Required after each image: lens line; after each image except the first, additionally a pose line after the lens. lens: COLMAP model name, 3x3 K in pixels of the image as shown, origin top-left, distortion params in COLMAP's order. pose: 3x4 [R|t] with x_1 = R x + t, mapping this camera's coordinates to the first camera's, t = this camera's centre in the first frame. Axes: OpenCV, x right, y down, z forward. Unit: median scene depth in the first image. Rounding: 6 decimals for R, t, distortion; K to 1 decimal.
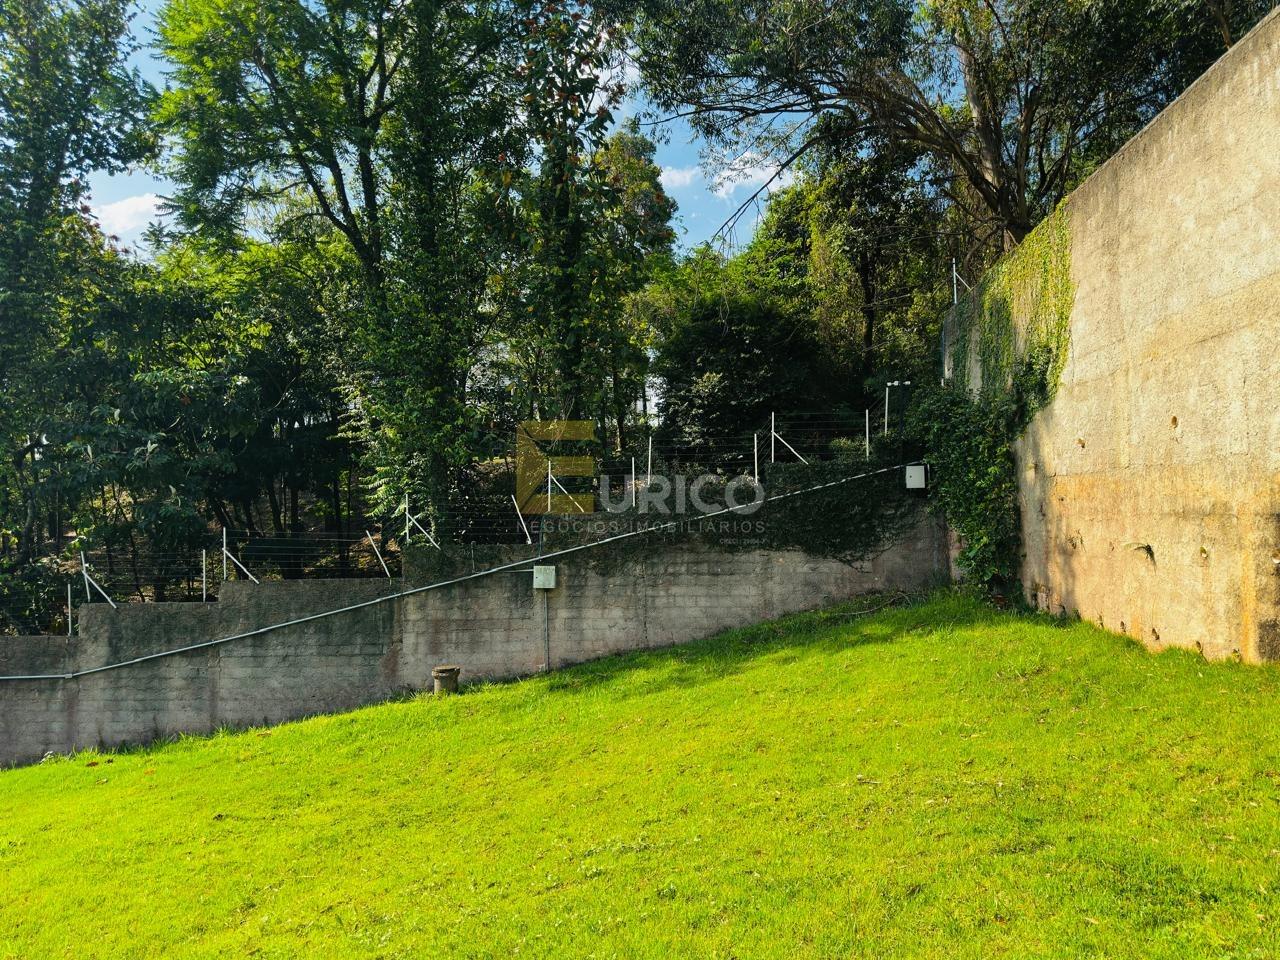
lens RADIAL K [[885.4, 0, 649.5], [0, 885.4, 490.2], [0, 0, 1]] dist [0.058816, -0.070341]
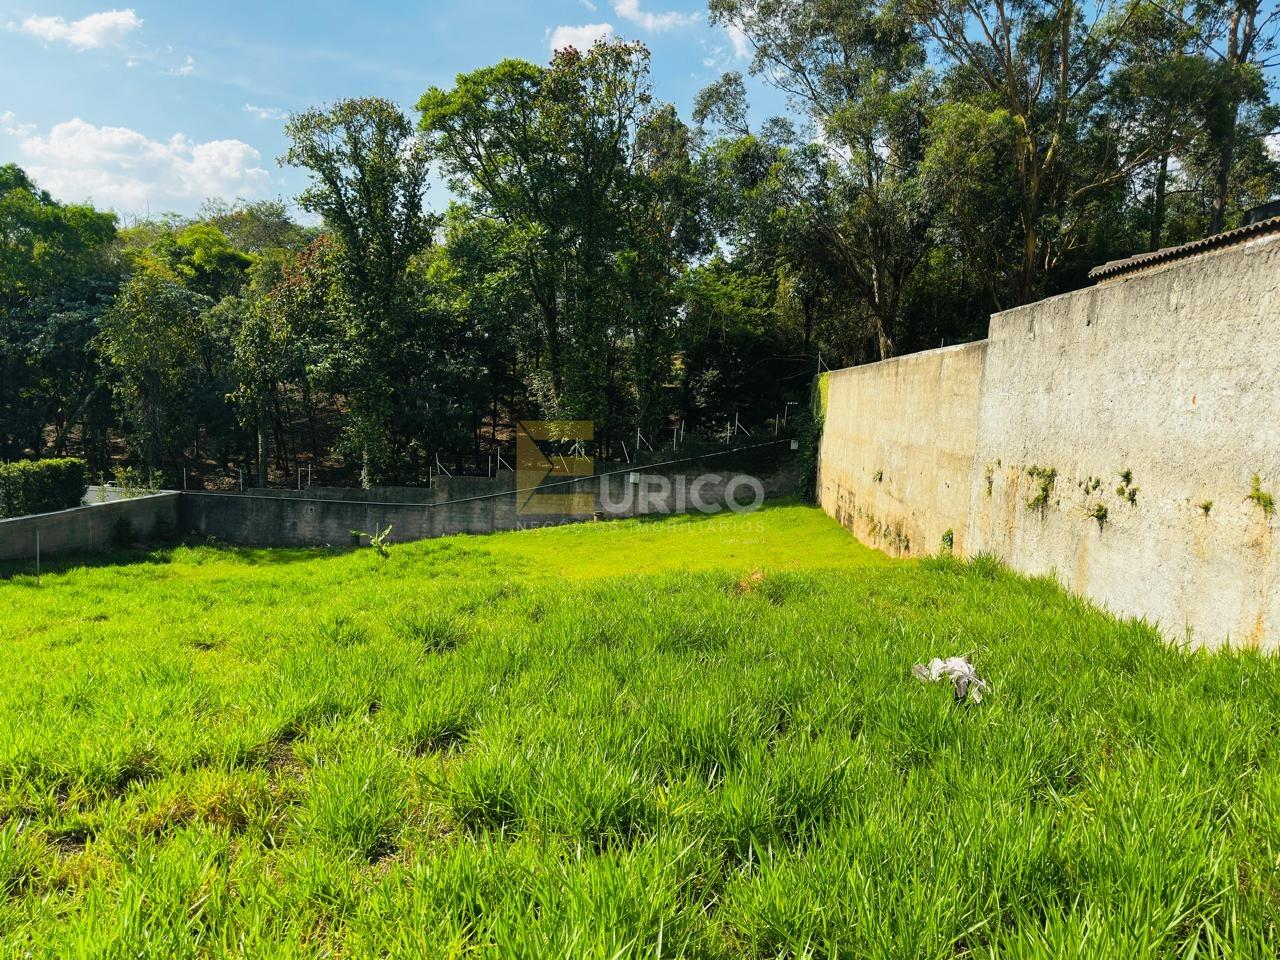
lens RADIAL K [[885.4, 0, 629.0], [0, 885.4, 494.7], [0, 0, 1]] dist [0.058816, -0.070341]
pose [[0.997962, 0.062146, -0.014459, -0.095950], [-0.059339, 0.987251, 0.147696, -0.203151], [0.023453, -0.146538, 0.988927, -1.338175]]
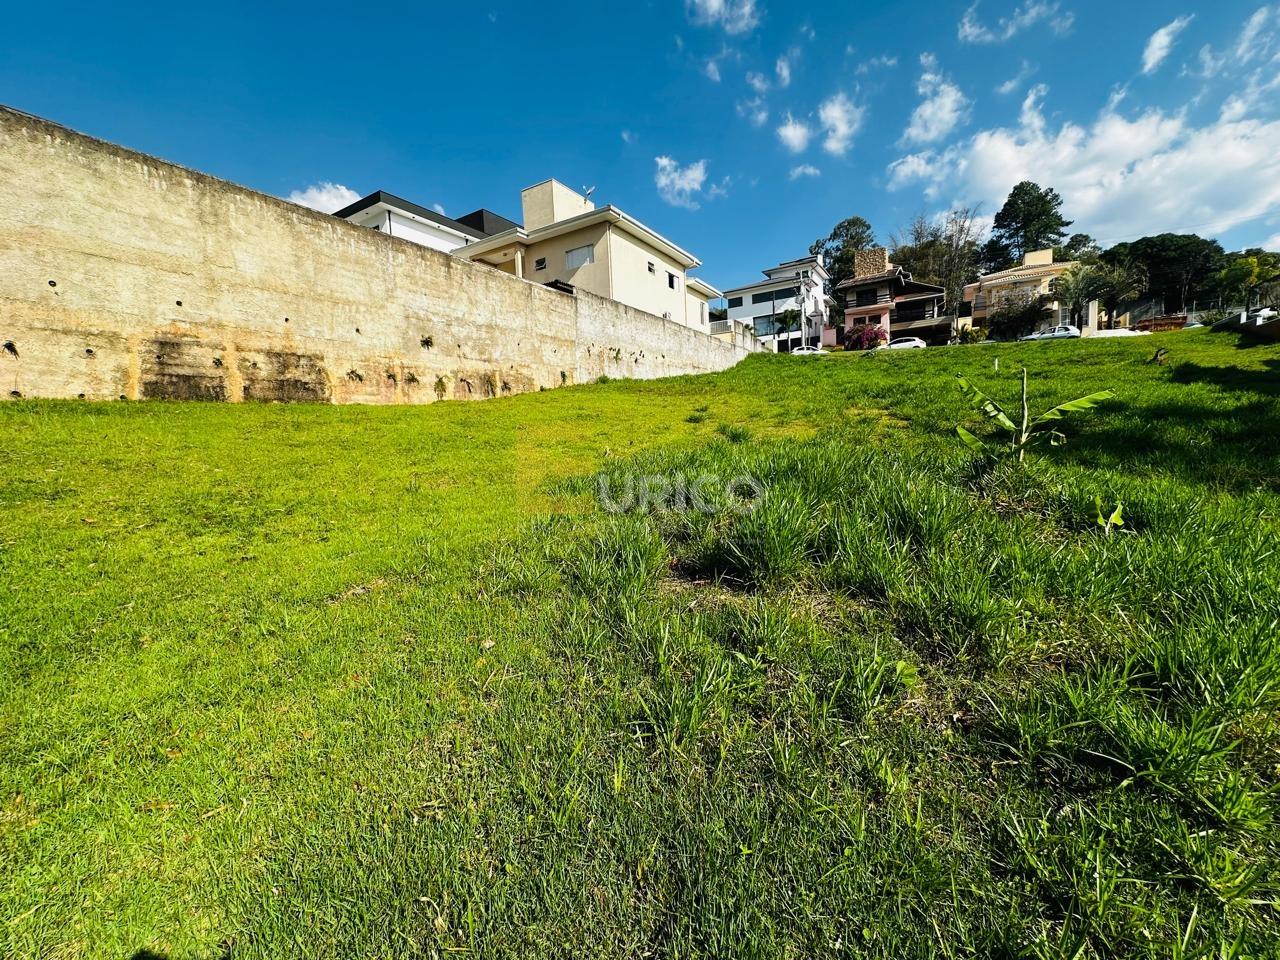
lens RADIAL K [[506.1, 0, 647.7], [0, 506.1, 473.7], [0, 0, 1]] dist [0.002170, -0.001217]
pose [[-0.882813, 0.009800, 0.469622, -0.552266], [0.034942, 0.998382, 0.044851, 0.170802], [-0.468423, 0.056005, -0.881728, 0.696685]]
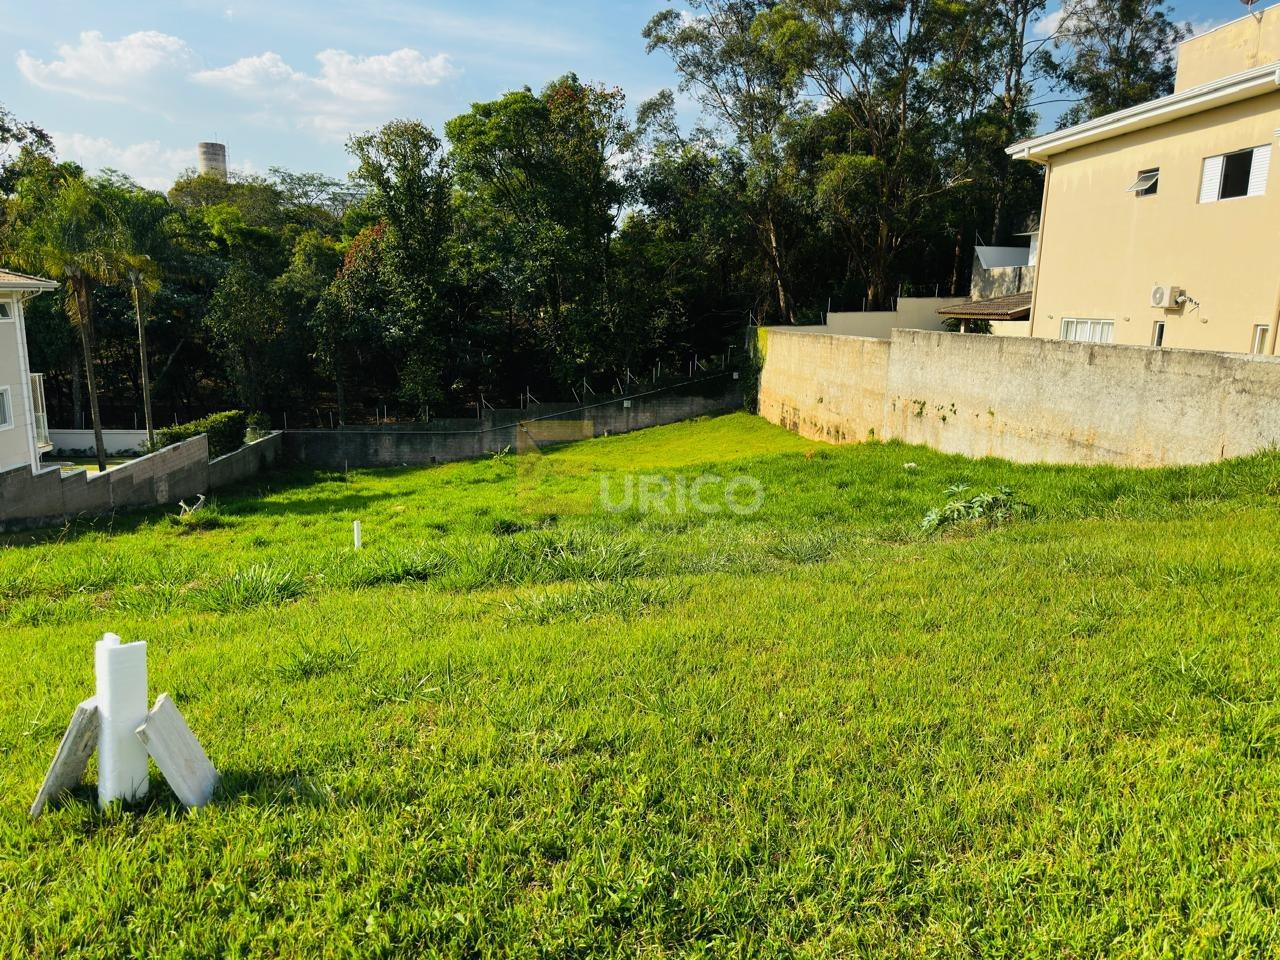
lens RADIAL K [[885.4, 0, 634.5], [0, 885.4, 492.3], [0, 0, 1]] dist [0.058816, -0.070341]
pose [[0.986476, -0.005360, 0.163819, -0.640211], [-0.033624, 0.971590, 0.234268, -0.360116], [-0.160421, -0.236608, 0.958270, -2.289855]]
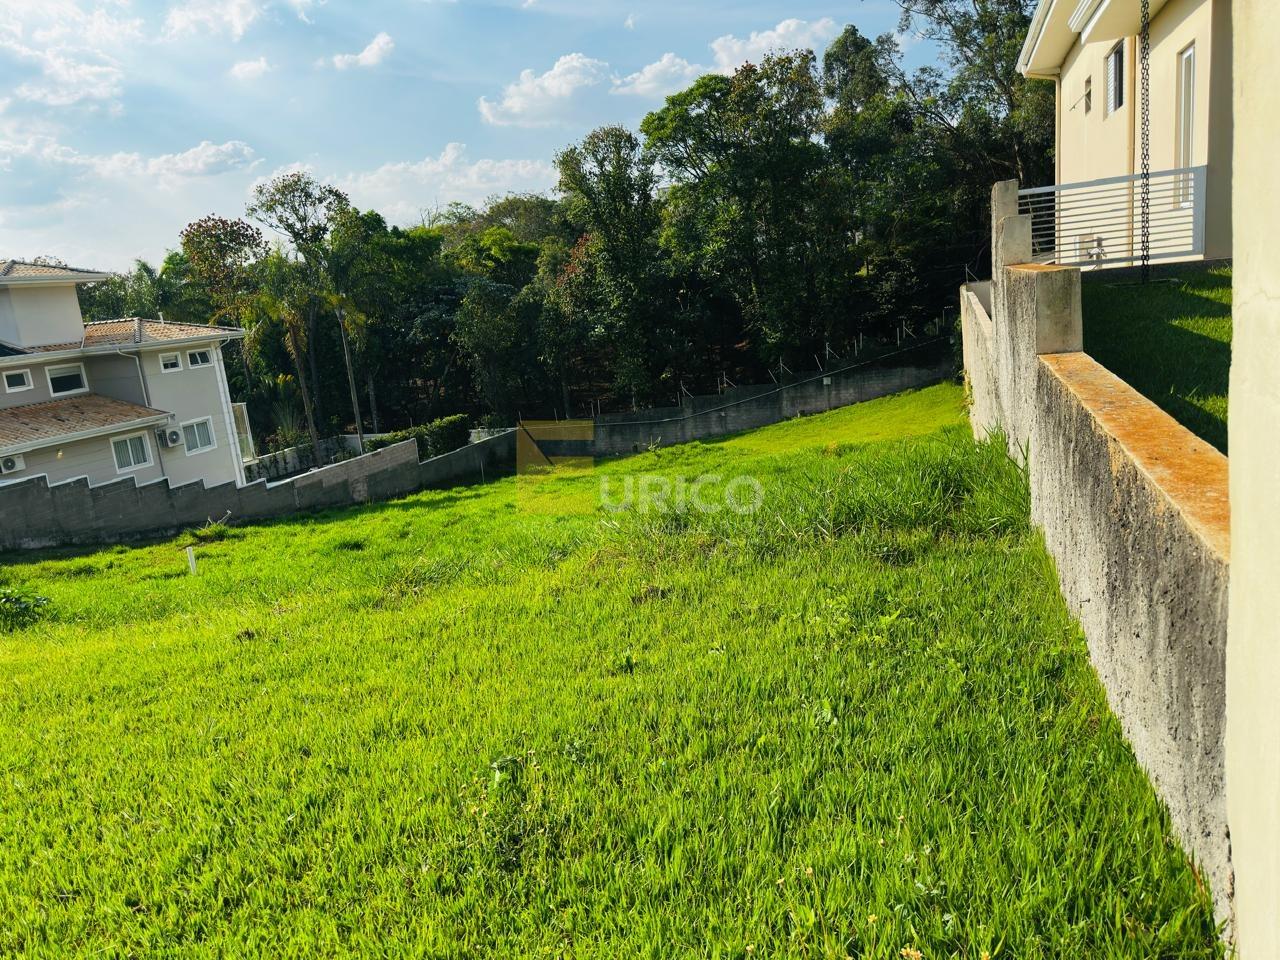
lens RADIAL K [[885.4, 0, 645.3], [0, 885.4, 481.7], [0, 0, 1]] dist [0.058816, -0.070341]
pose [[0.961984, -0.027954, -0.271670, 0.109326], [0.097477, 0.964372, 0.245935, -0.399245], [0.255116, -0.263067, 0.930436, -2.217877]]
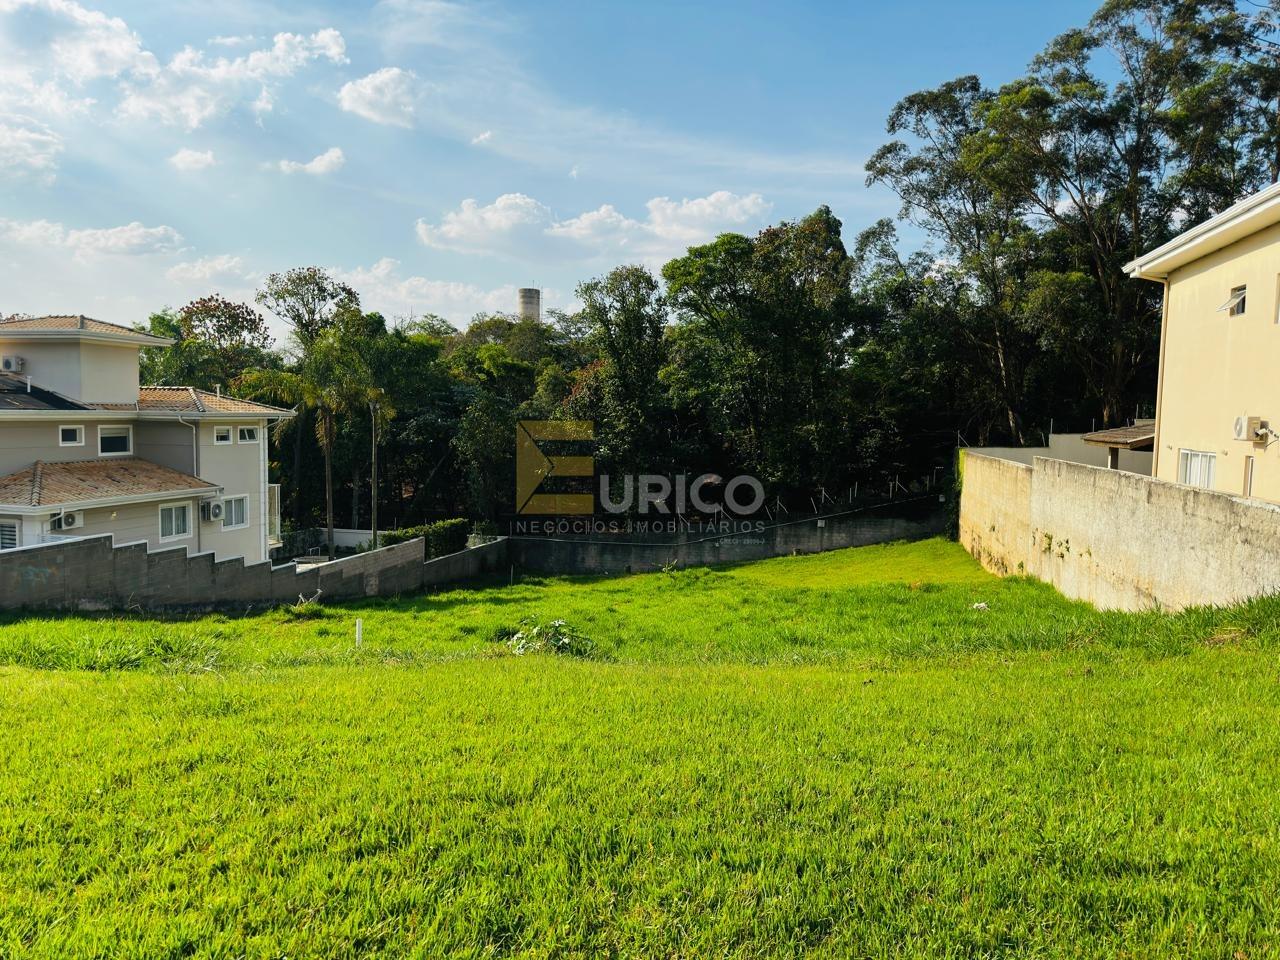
lens RADIAL K [[885.4, 0, 636.6], [0, 885.4, 489.6], [0, 0, 1]] dist [0.058816, -0.070341]
pose [[0.984737, 0.040436, -0.169287, -0.242454], [-0.021059, 0.993174, 0.114729, -0.393500], [0.172771, -0.109413, 0.978866, -2.350001]]
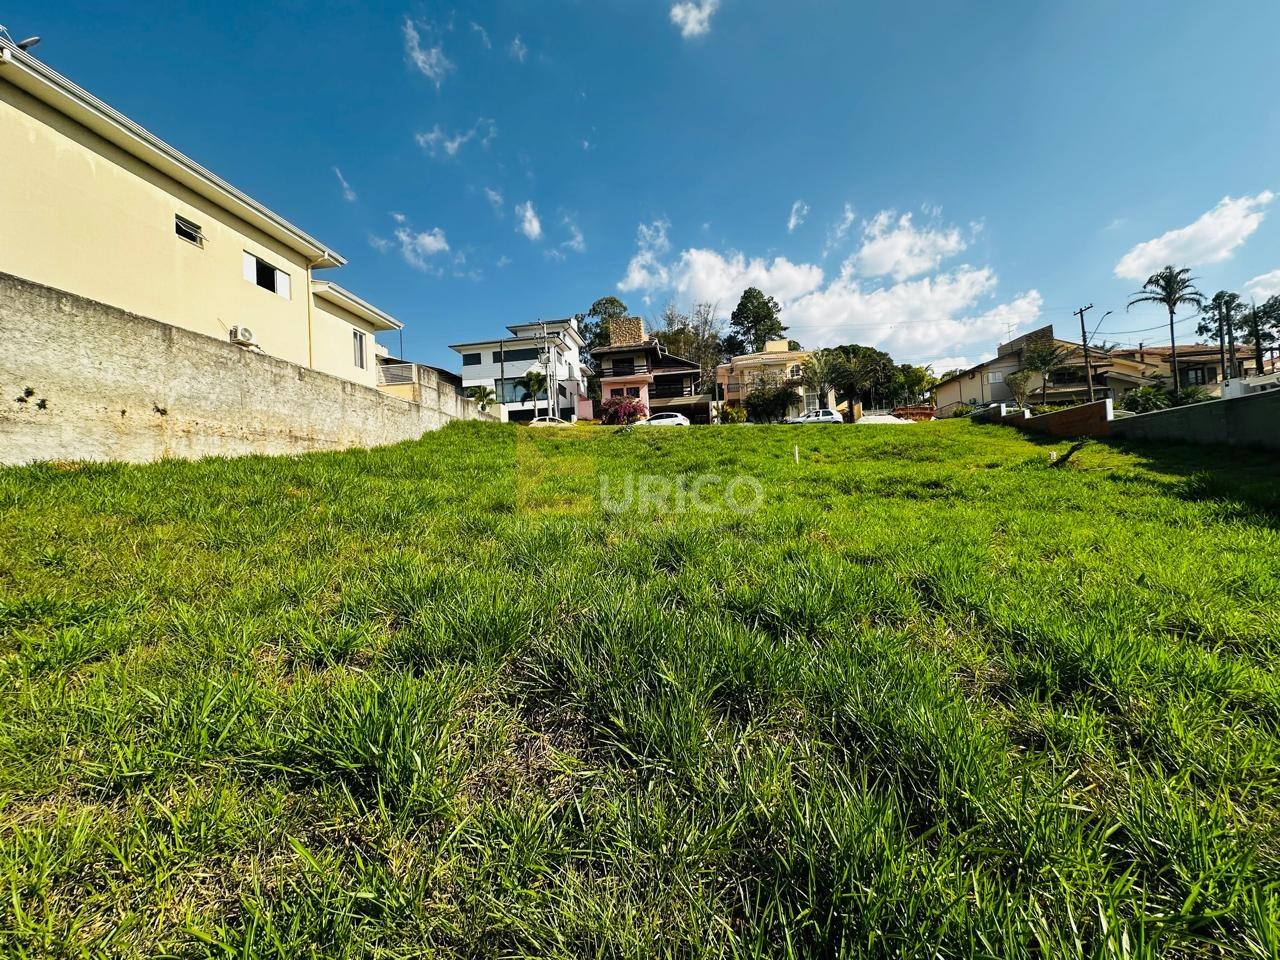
lens RADIAL K [[506.1, 0, 638.5], [0, 506.1, 476.9], [0, 0, 1]] dist [0.002170, -0.001217]
pose [[-0.995597, 0.062046, 0.070270, -0.520429], [0.057196, 0.995972, -0.069047, 0.033330], [-0.074271, -0.064724, -0.995135, -0.214219]]
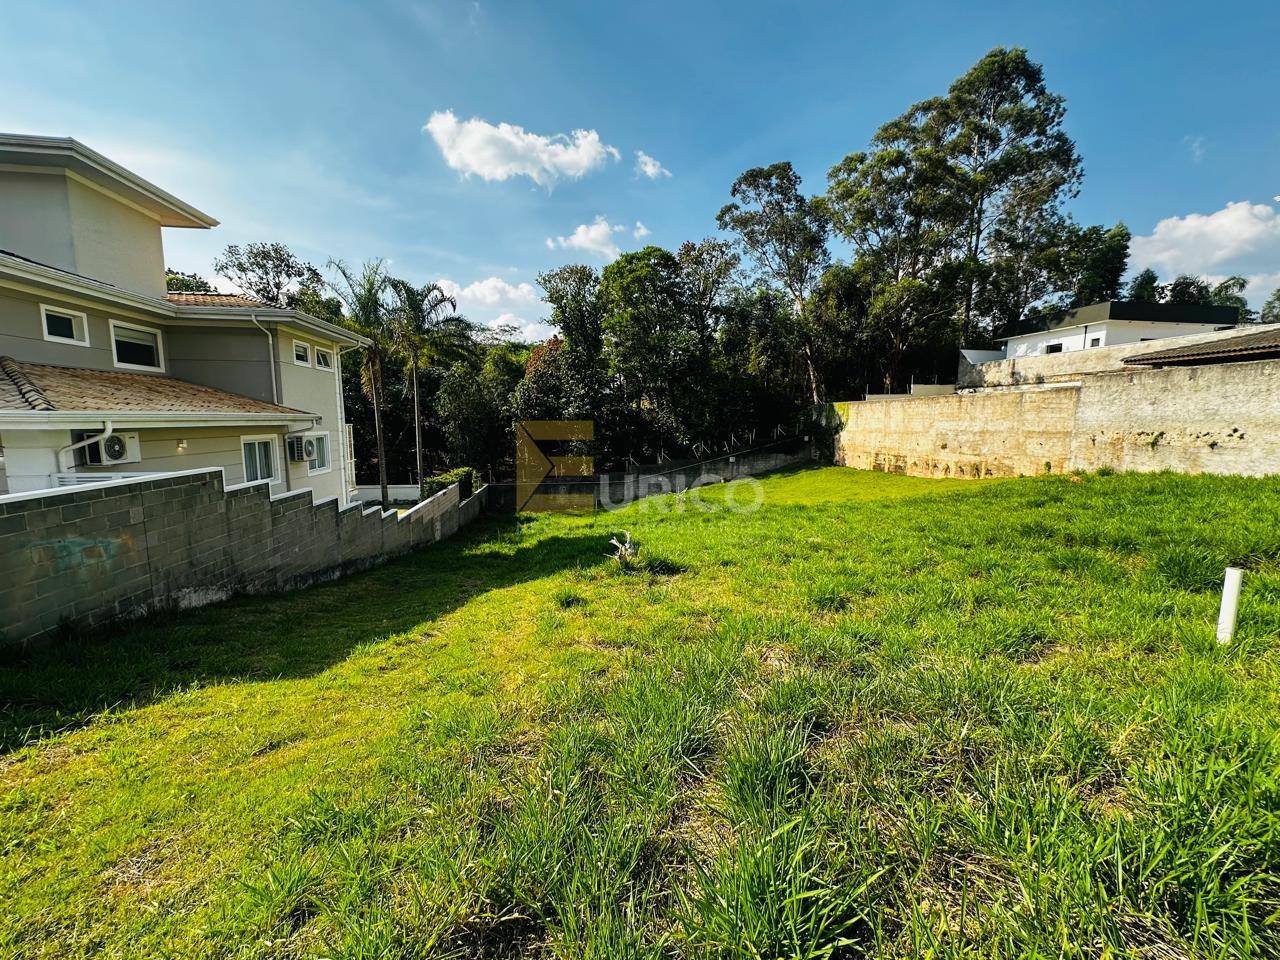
lens RADIAL K [[506.1, 0, 634.8], [0, 506.1, 486.4], [0, 0, 1]] dist [0.002170, -0.001217]
pose [[0.978592, -0.013042, 0.205397, -1.172106], [-0.019849, 0.987357, 0.157264, -0.171473], [-0.204851, -0.157974, 0.965961, -1.499570]]
